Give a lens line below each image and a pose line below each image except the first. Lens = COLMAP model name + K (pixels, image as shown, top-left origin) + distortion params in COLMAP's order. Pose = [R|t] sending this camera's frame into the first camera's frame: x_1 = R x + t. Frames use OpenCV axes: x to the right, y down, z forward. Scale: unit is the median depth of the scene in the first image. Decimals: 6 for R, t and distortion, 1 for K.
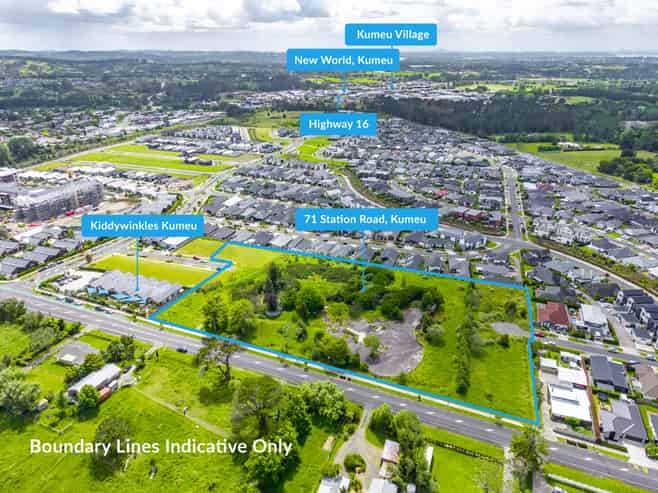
lens RADIAL K [[445.9, 0, 329.0], [0, 445.9, 246.5], [0, 0, 1]] dist [-0.001451, -0.002115]
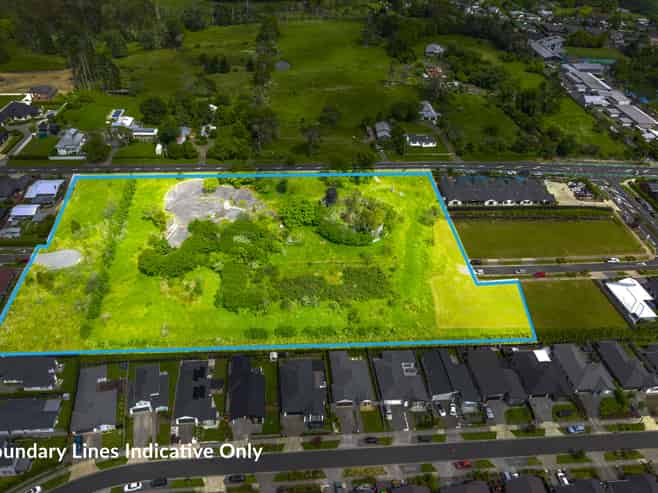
lens RADIAL K [[551.3, 0, 329.0], [0, 551.3, 246.5], [0, 0, 1]] dist [0.006405, -0.002783]
pose [[-0.896984, 0.225903, -0.379985, 0.230979], [-0.209236, 0.540232, 0.815089, -0.520235], [0.389411, 0.810628, -0.437312, 1.100476]]
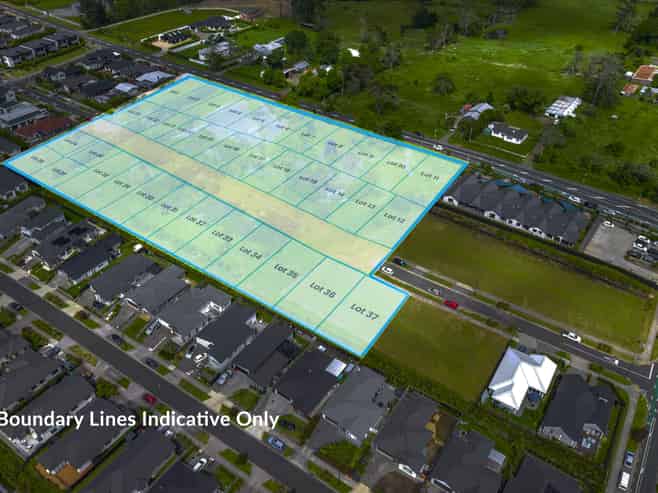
lens RADIAL K [[574.5, 0, 329.0], [0, 574.5, 246.5], [0, 0, 1]] dist [-0.003759, -0.004947]
pose [[-0.970956, -0.156410, 0.181051, -0.251831], [0.081532, 0.495127, 0.864987, -0.524052], [-0.224936, 0.854626, -0.467994, 1.176781]]
